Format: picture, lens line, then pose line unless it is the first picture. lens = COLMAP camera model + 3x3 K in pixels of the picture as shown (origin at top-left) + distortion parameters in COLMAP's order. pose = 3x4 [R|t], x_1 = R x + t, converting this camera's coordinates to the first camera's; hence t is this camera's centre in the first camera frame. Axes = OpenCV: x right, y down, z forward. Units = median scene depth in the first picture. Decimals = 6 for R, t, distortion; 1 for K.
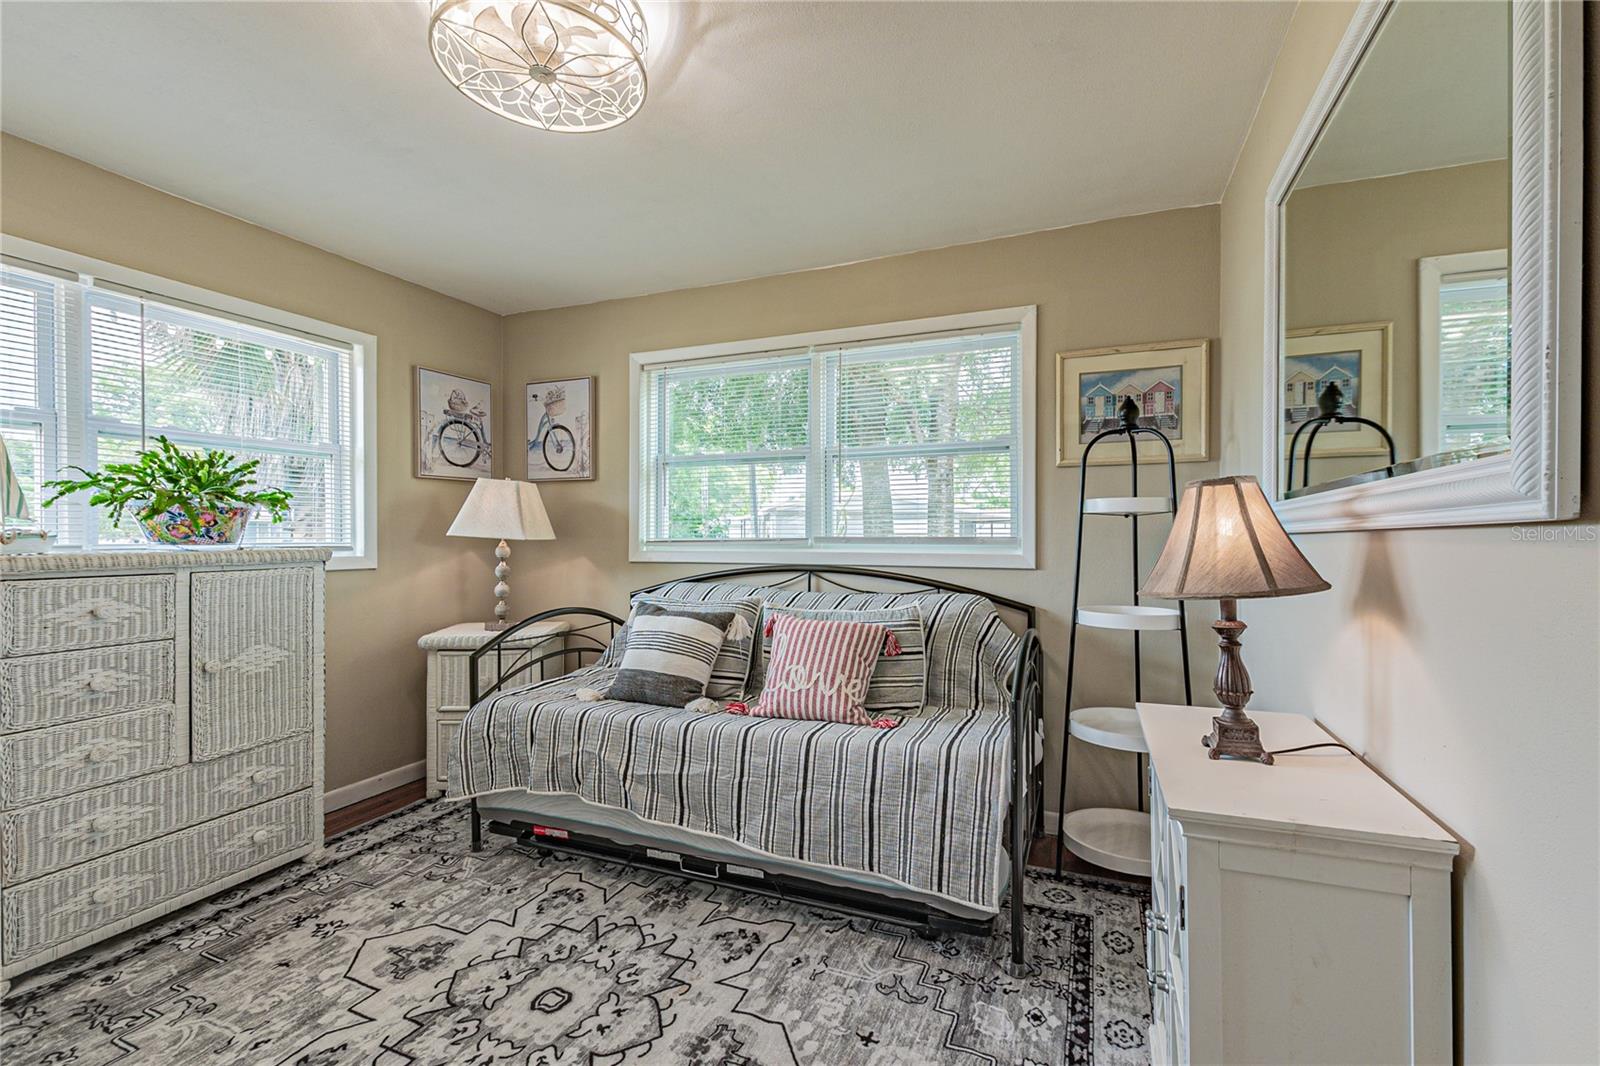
lens RADIAL K [[691.0, 0, 796.0], [0, 691.0, 536.0], [0, 0, 1]] dist [0.008752, -0.004383]
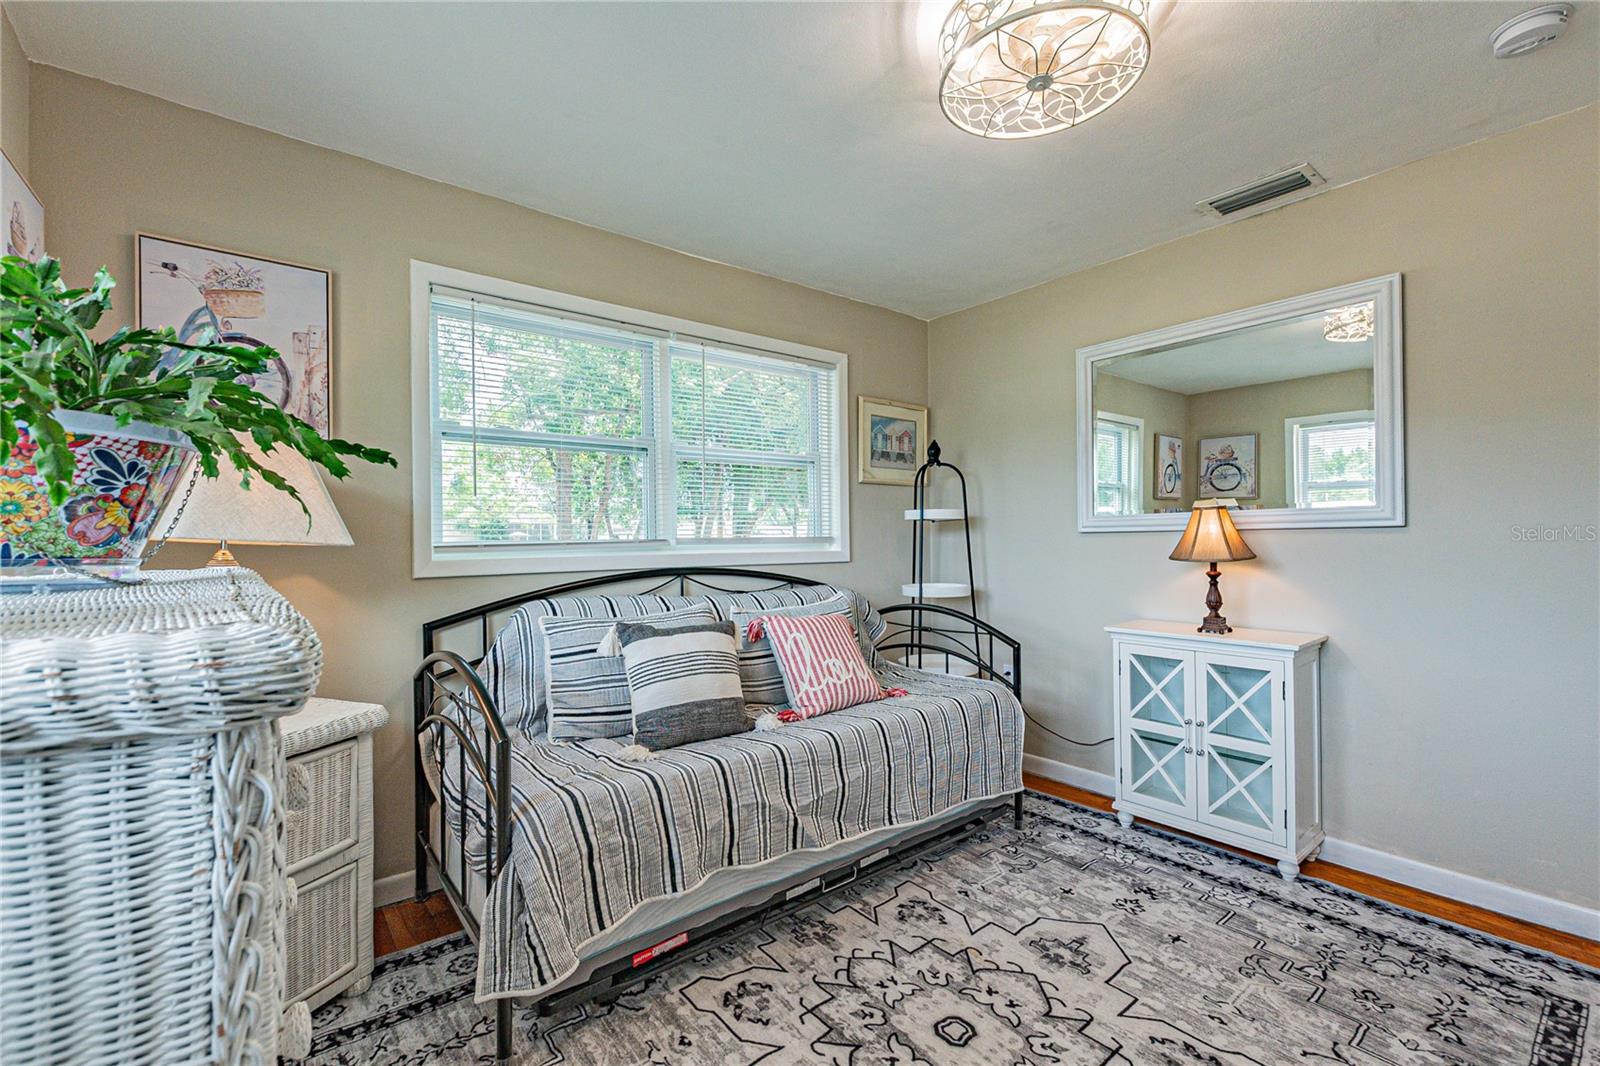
lens RADIAL K [[691.0, 0, 801.0], [0, 691.0, 536.9], [0, 0, 1]] dist [0.008752, -0.004383]
pose [[0.478718, -0.003264, 0.877963, -0.879515], [0.008219, 0.999966, -0.000763, 0.002571], [-0.877930, 0.007581, 0.478728, 0.505659]]
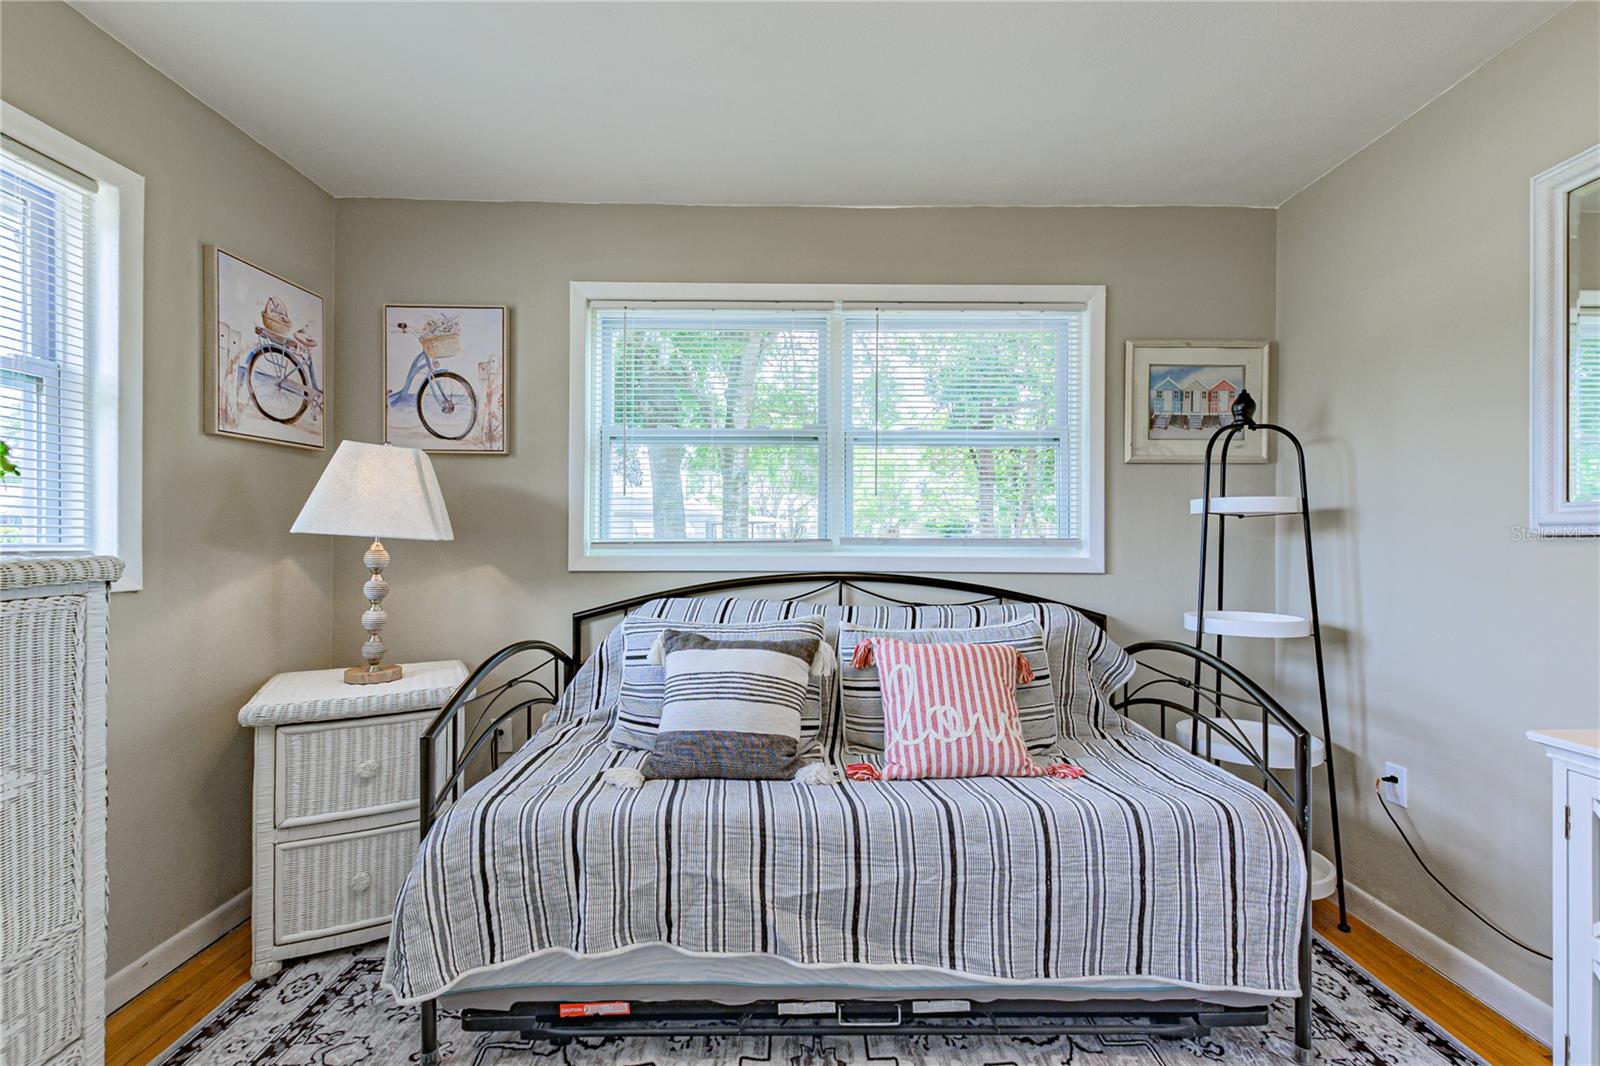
lens RADIAL K [[691.0, 0, 799.6], [0, 691.0, 536.0], [0, 0, 1]] dist [0.008752, -0.004383]
pose [[0.920251, 0.004887, 0.391298, -0.414879], [-0.004001, 0.999987, -0.003080, 0.002746], [-0.391308, 0.001268, 0.920259, 0.339354]]
